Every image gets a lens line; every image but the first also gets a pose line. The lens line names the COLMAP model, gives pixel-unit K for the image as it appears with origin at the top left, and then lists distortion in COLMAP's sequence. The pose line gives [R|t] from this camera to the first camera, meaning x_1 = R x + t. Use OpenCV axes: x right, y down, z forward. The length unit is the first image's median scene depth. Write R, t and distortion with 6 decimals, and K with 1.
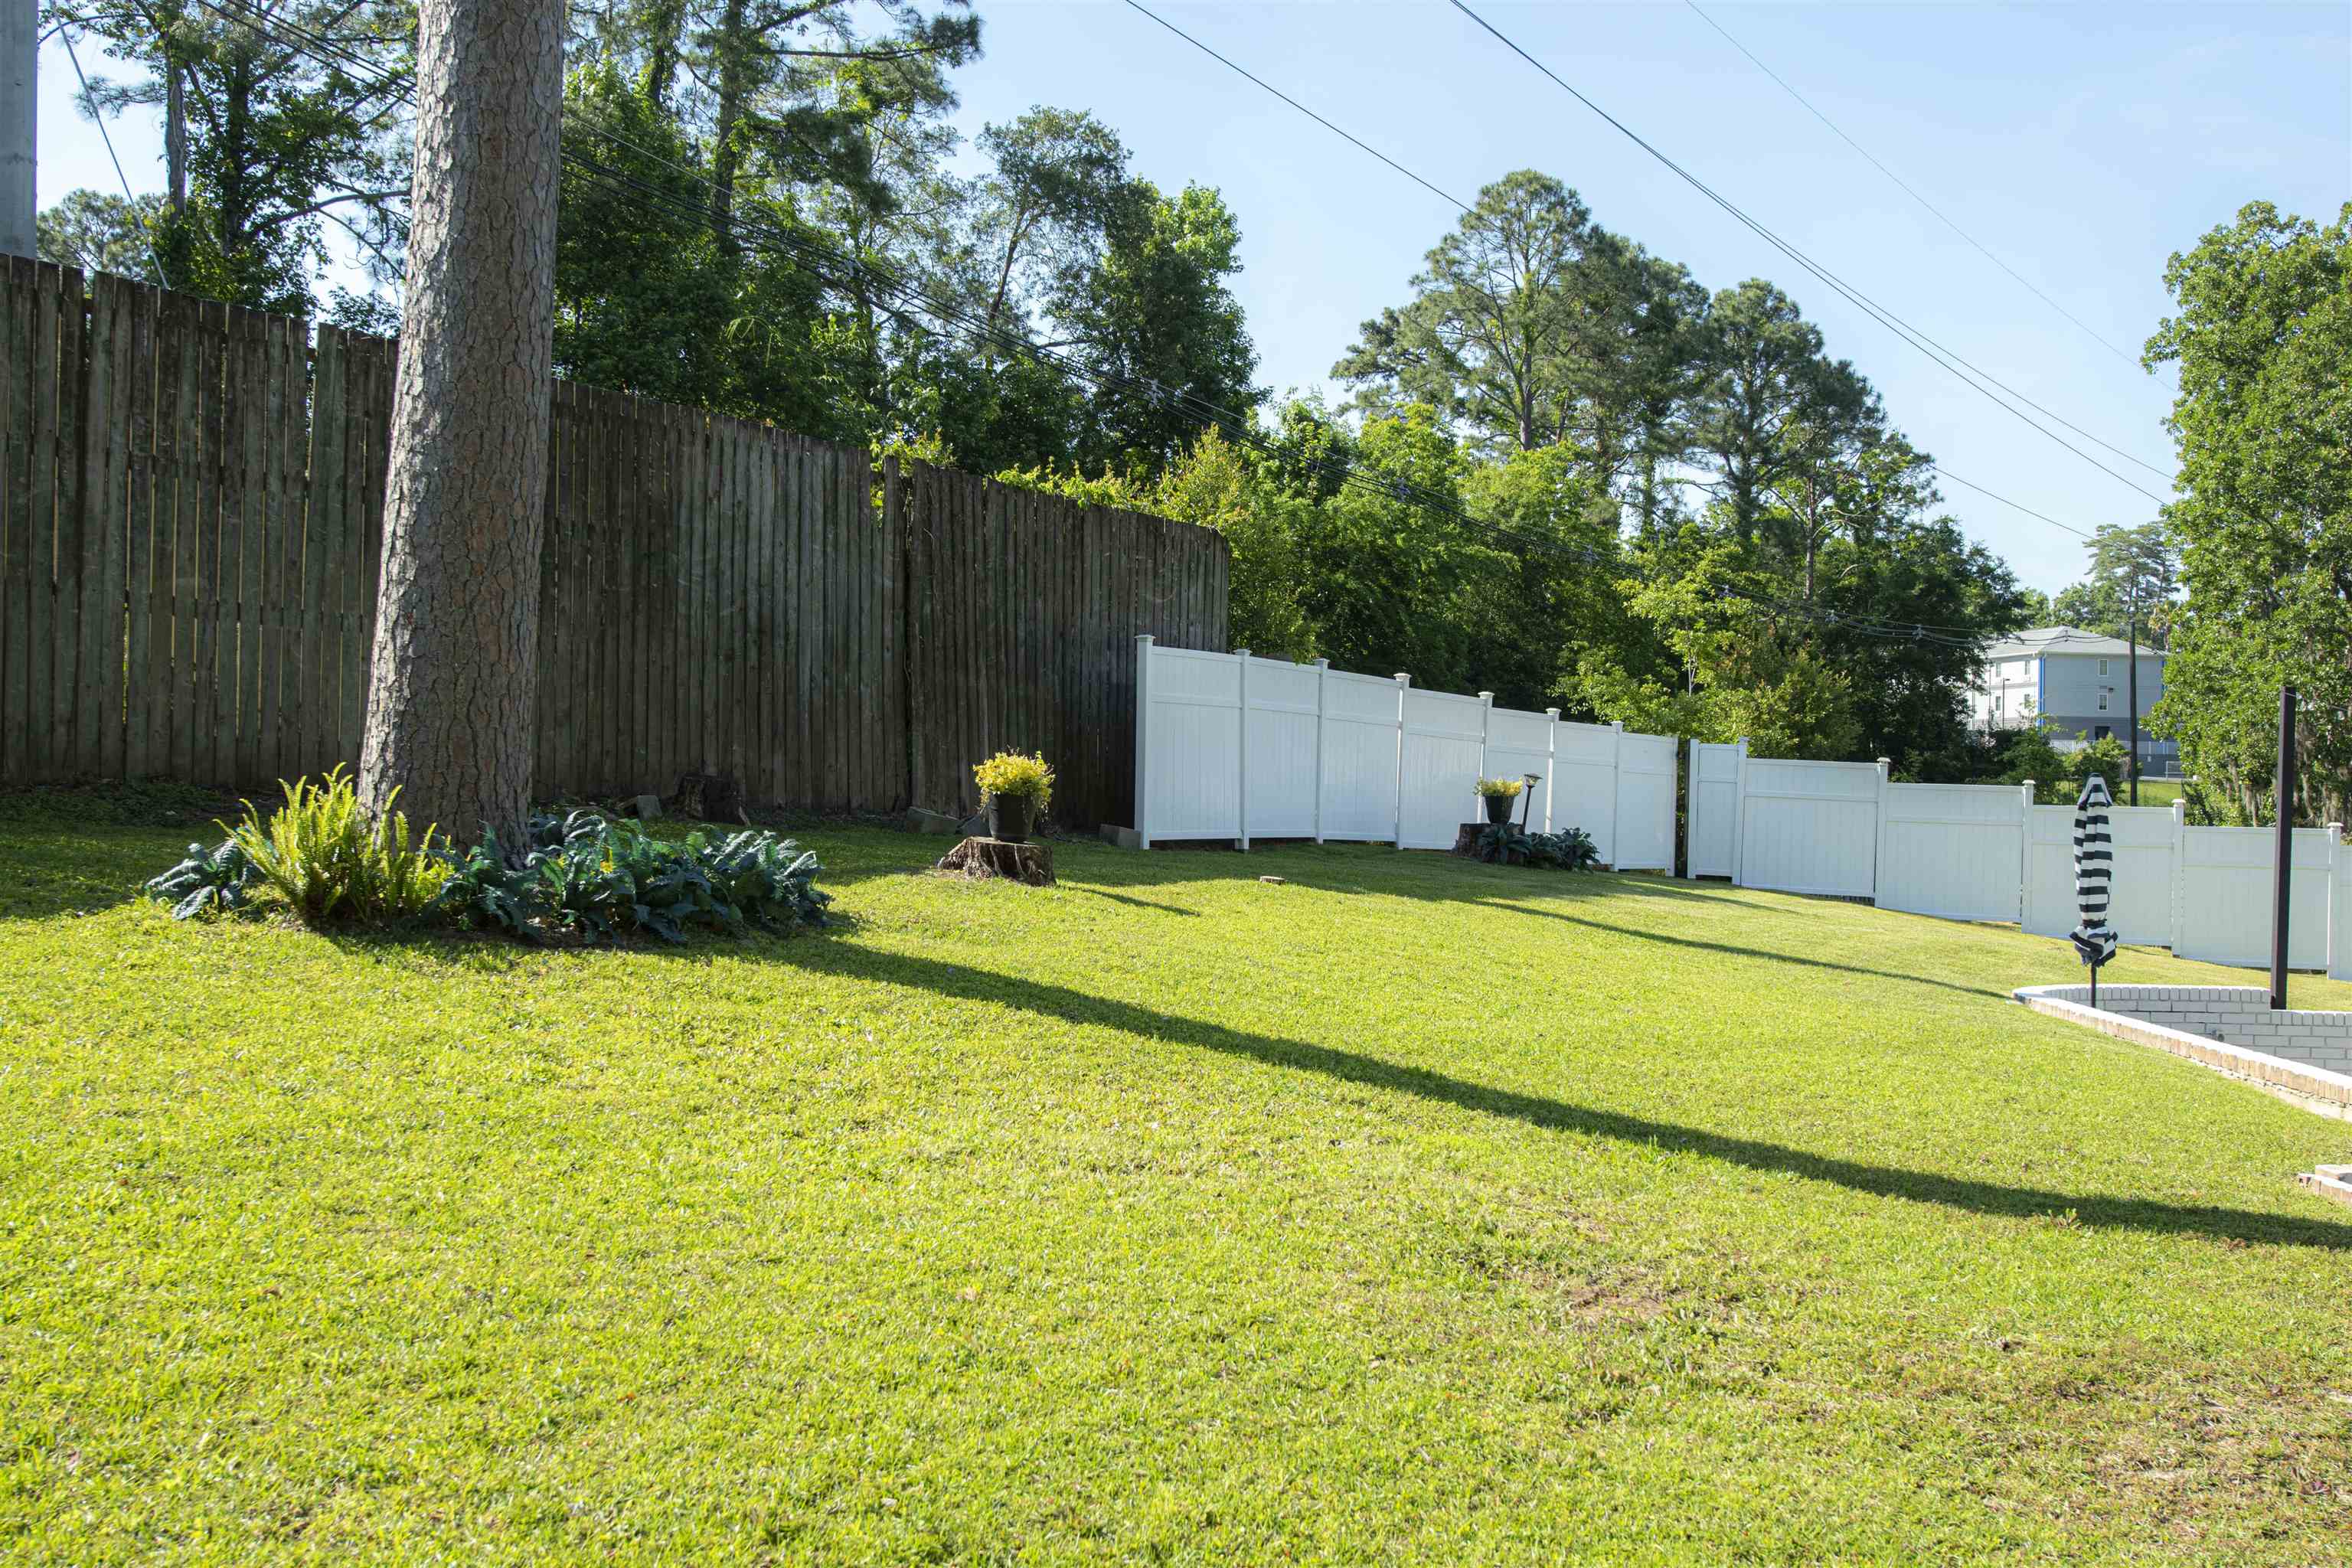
lens RADIAL K [[2351.4, 0, 1176.0], [0, 2351.4, 784.0], [0, 0, 1]] dist [0.010266, 0.009759]
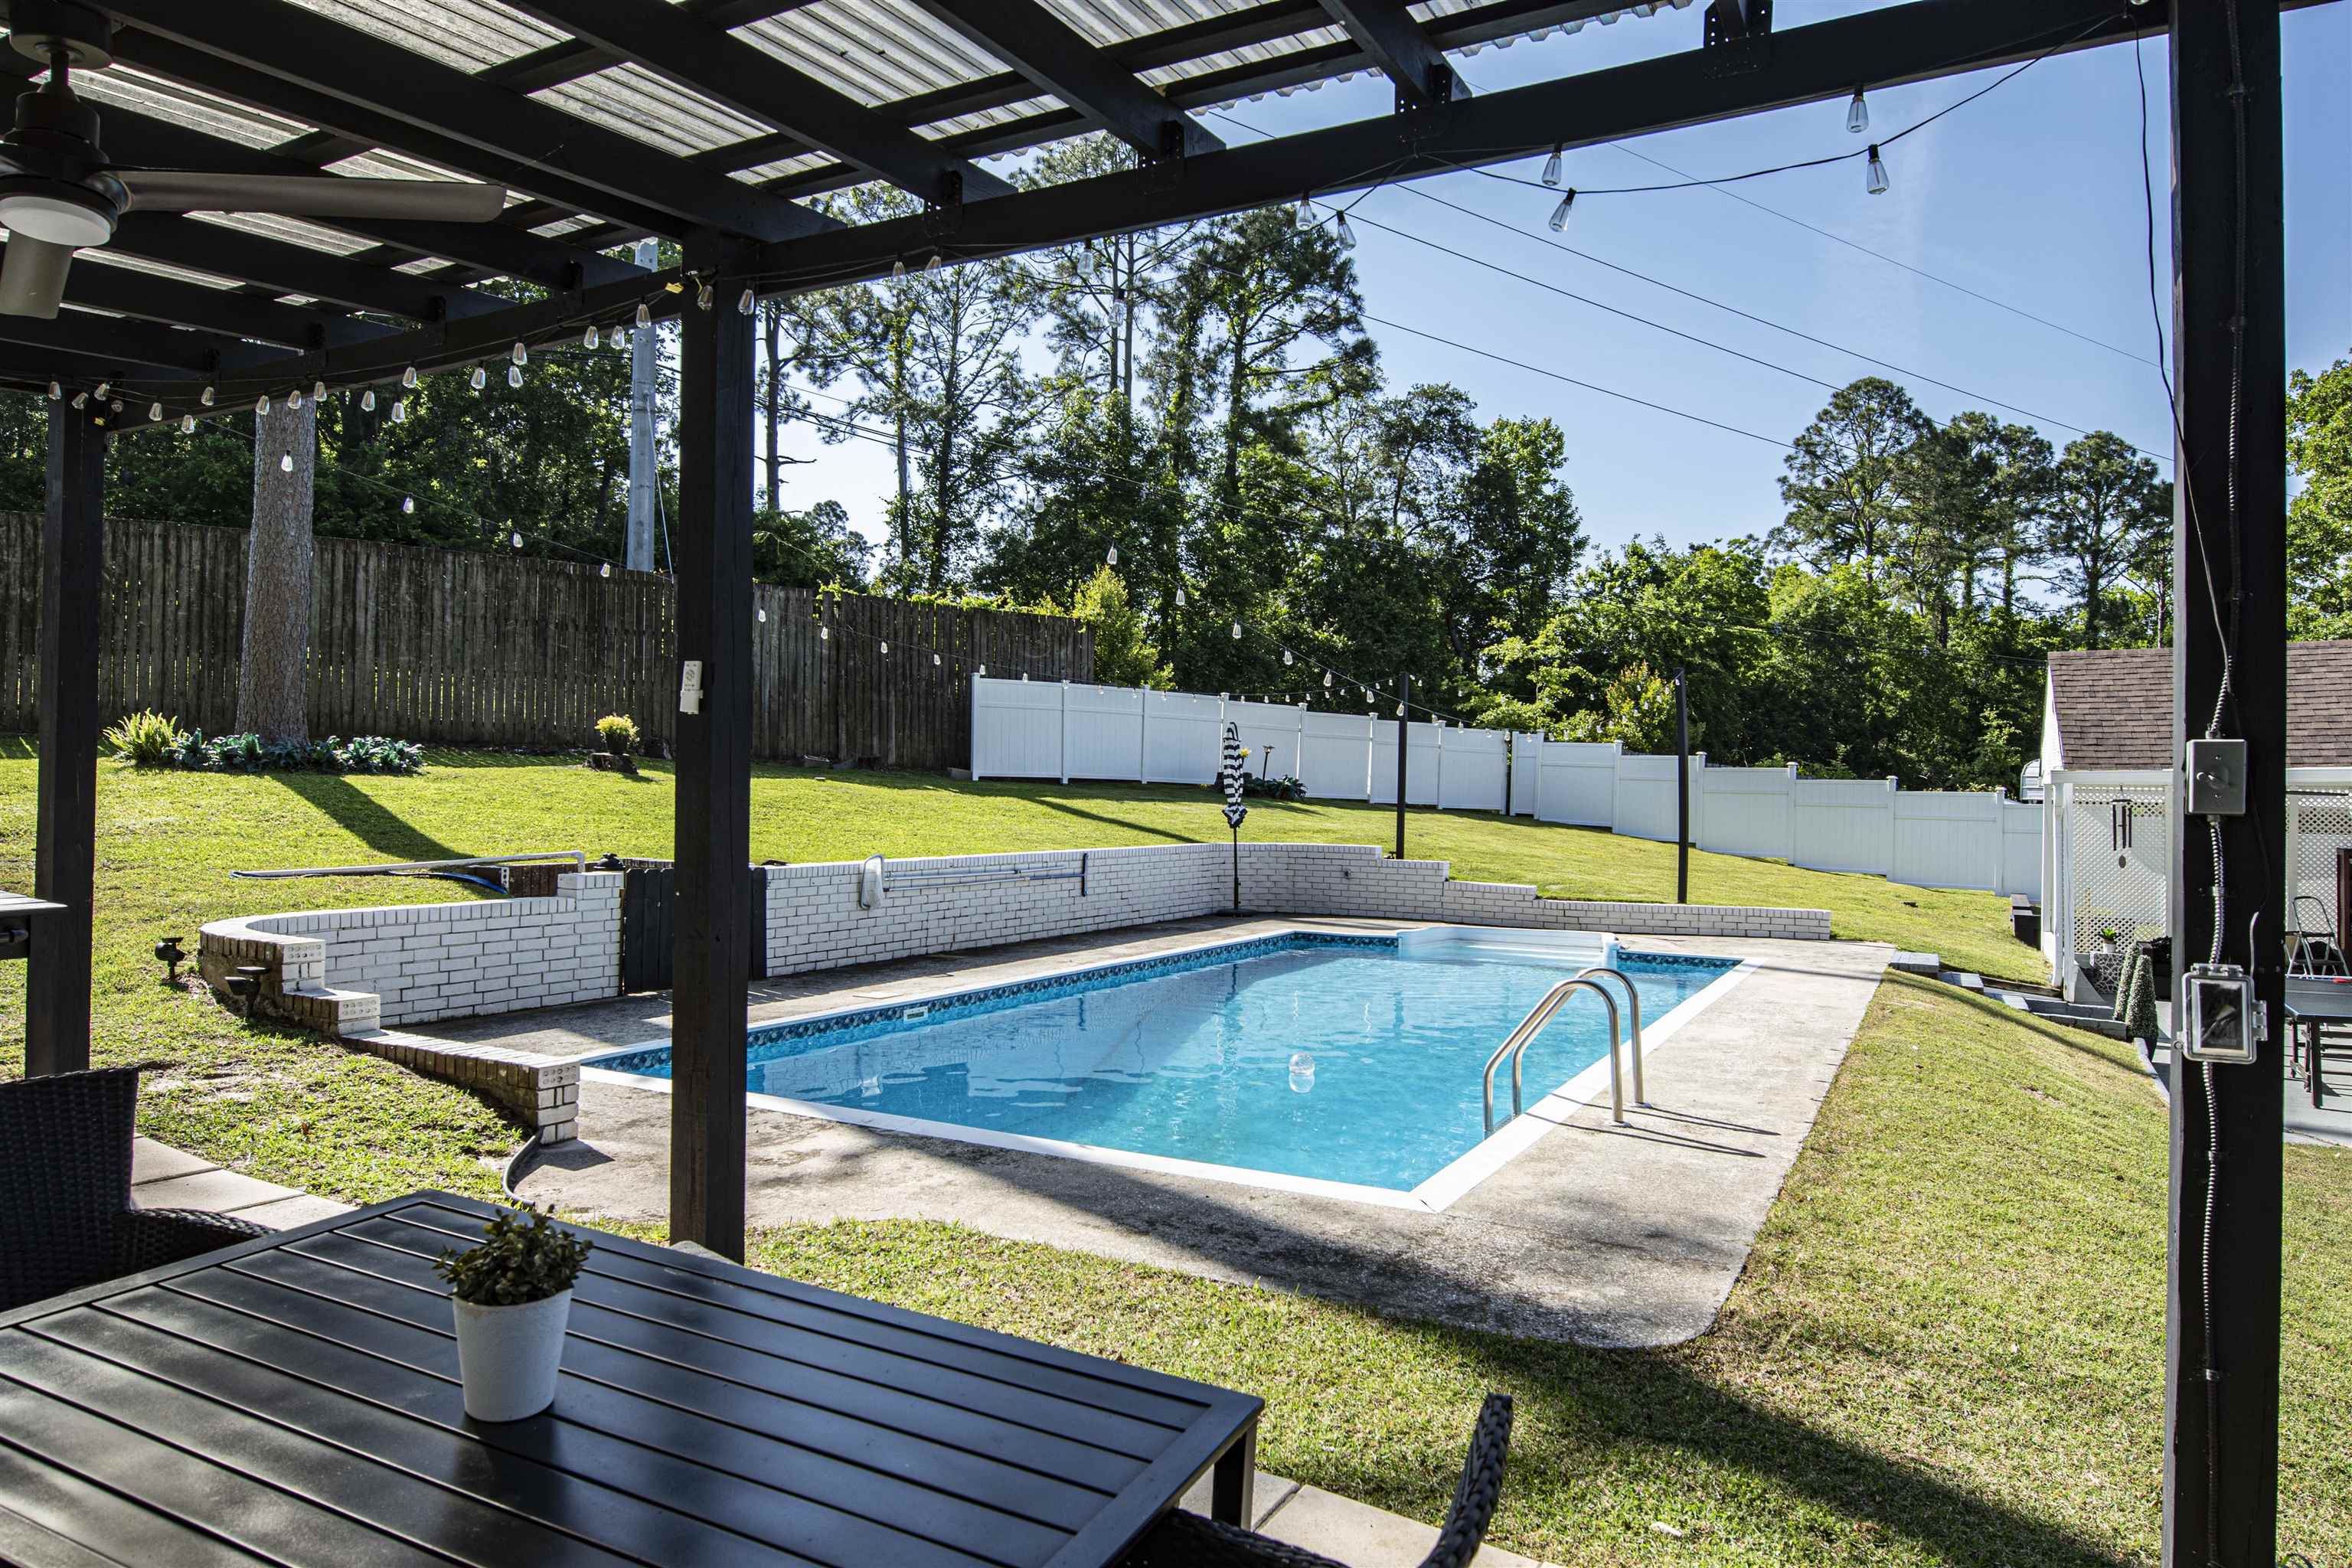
lens RADIAL K [[1412.8, 0, 1176.0], [0, 1412.8, 784.0], [0, 0, 1]] dist [-0.012514, -0.001954]
pose [[0.898638, -0.003509, -0.438677, 0.443523], [-0.001467, 0.999938, -0.011004, 0.029093], [0.438688, 0.010532, 0.898578, 0.001238]]
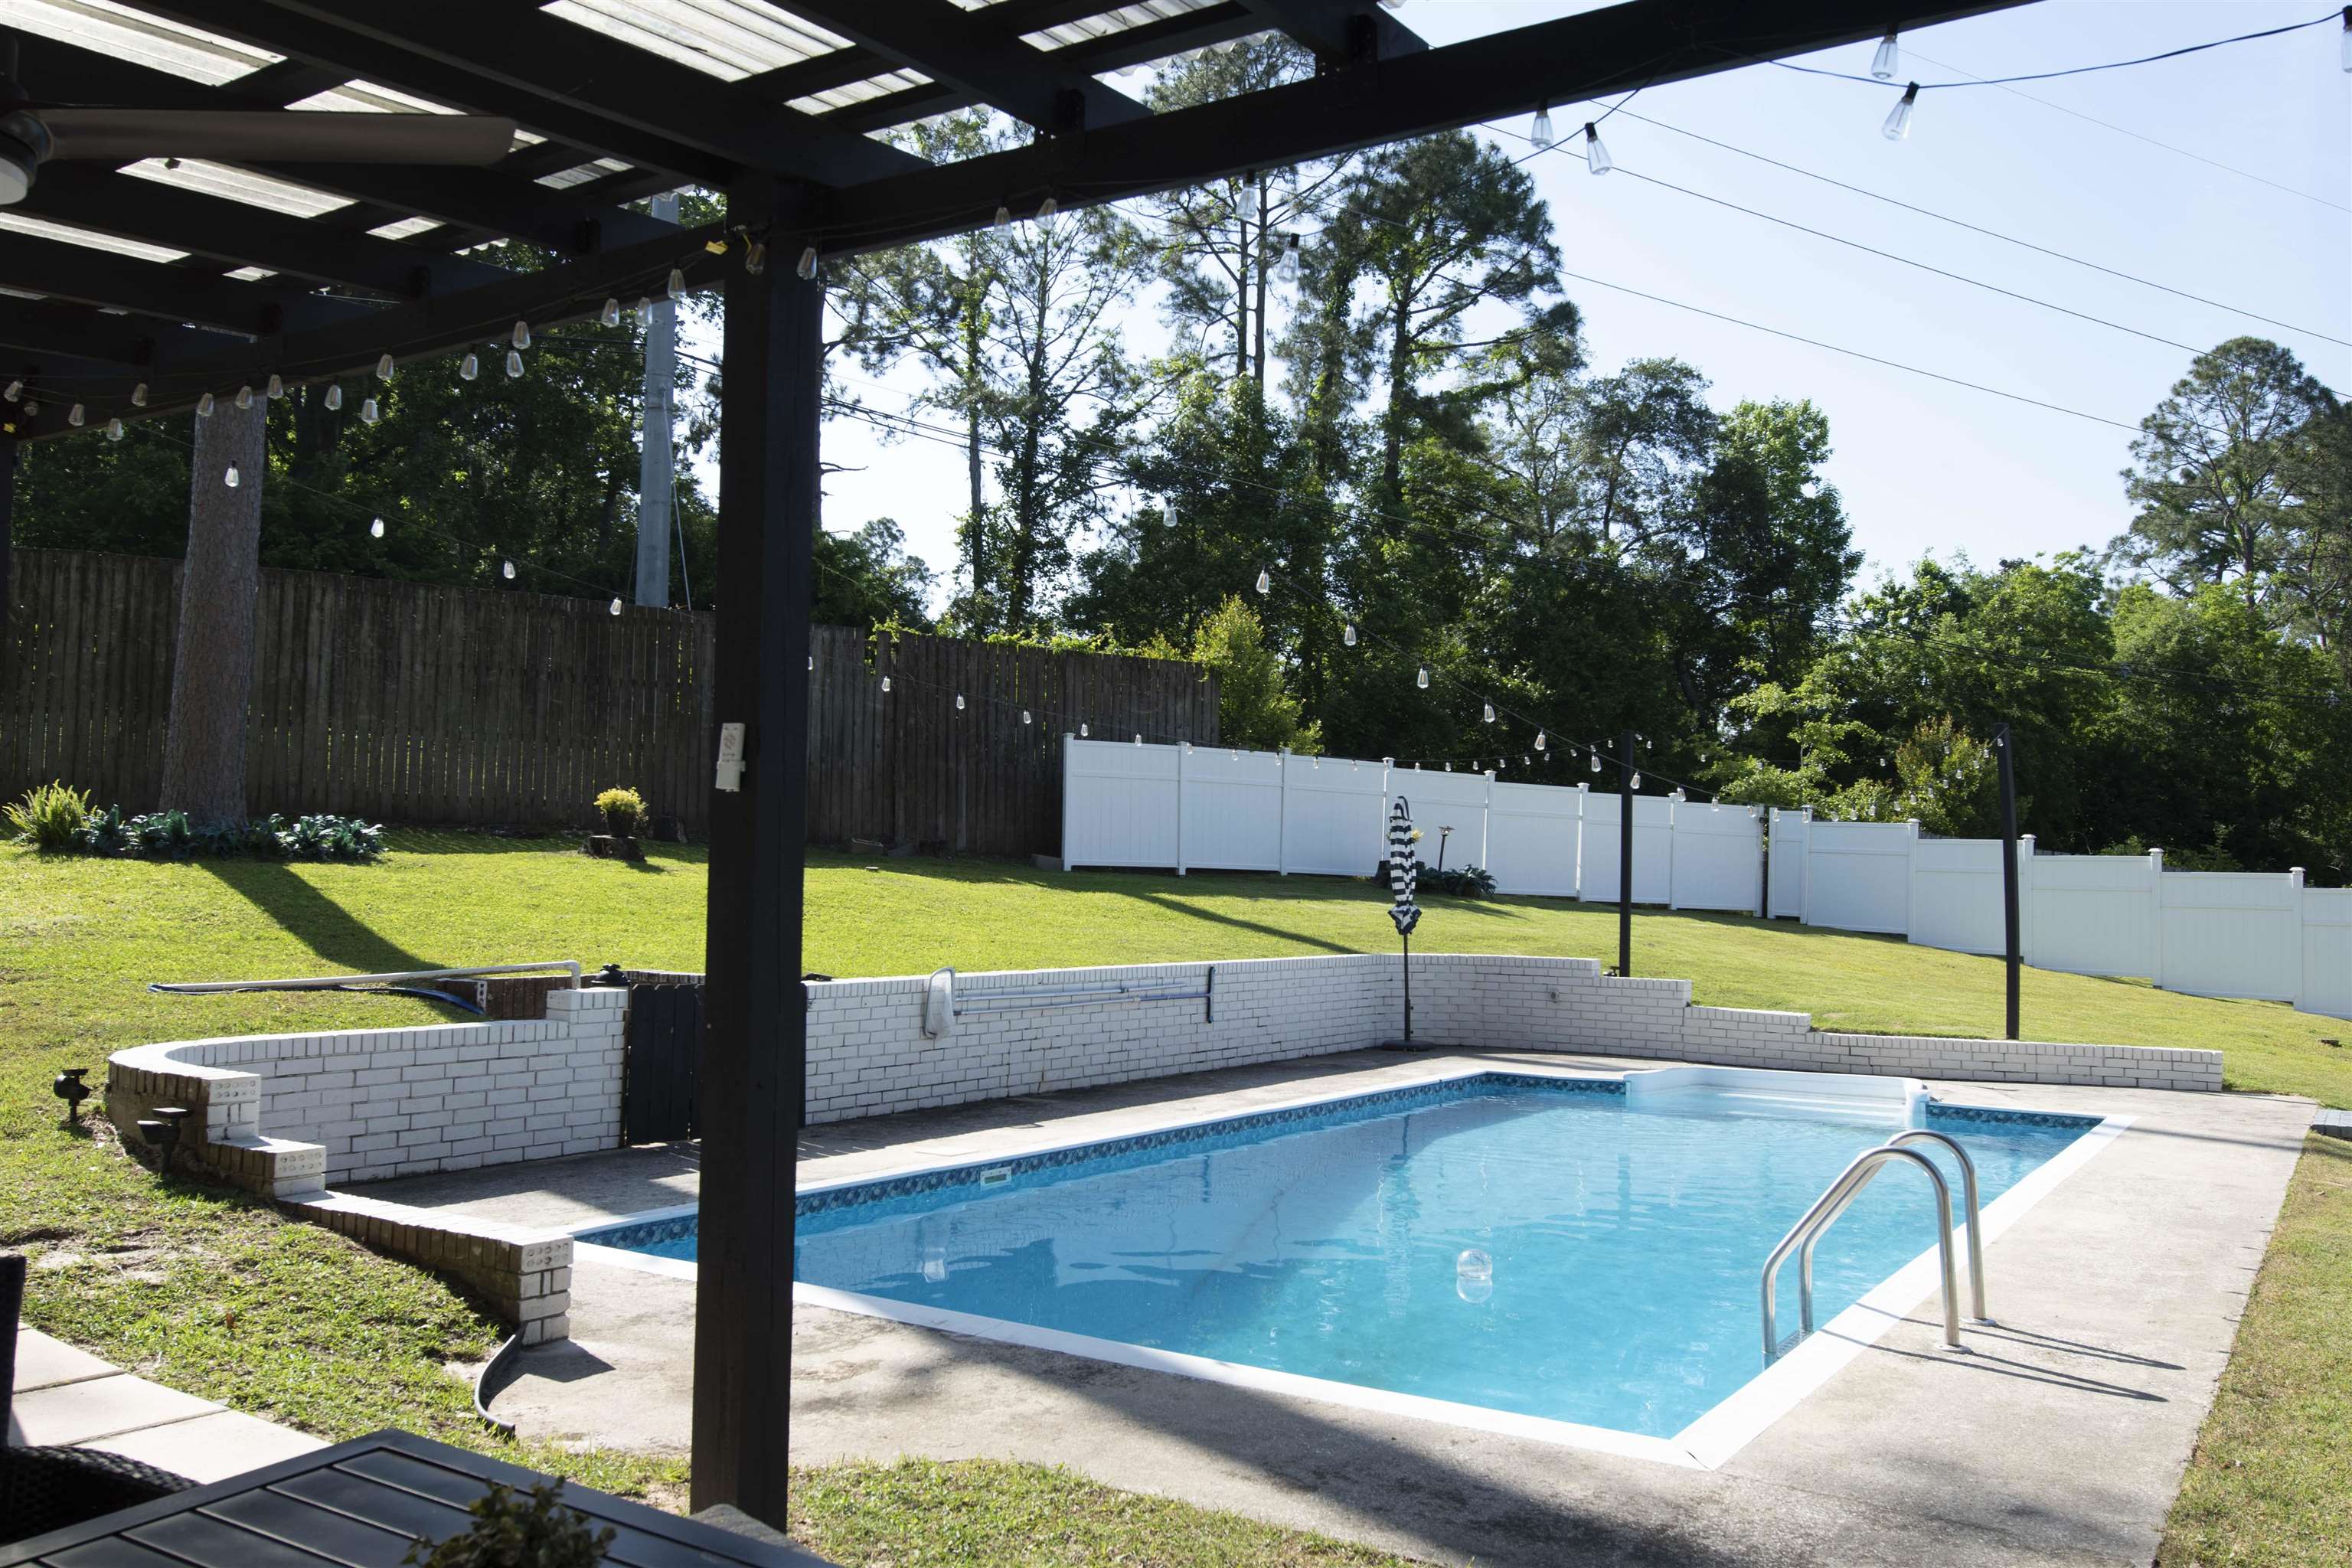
lens RADIAL K [[1814.6, 0, 1175.2], [0, 1814.6, 778.4], [0, 0, 1]] dist [-0.003392, -0.001879]
pose [[0.861360, -0.028062, -0.507219, 0.438782], [-0.004823, 0.997976, -0.063404, 0.028313], [0.507972, 0.057060, 0.859482, 0.003804]]
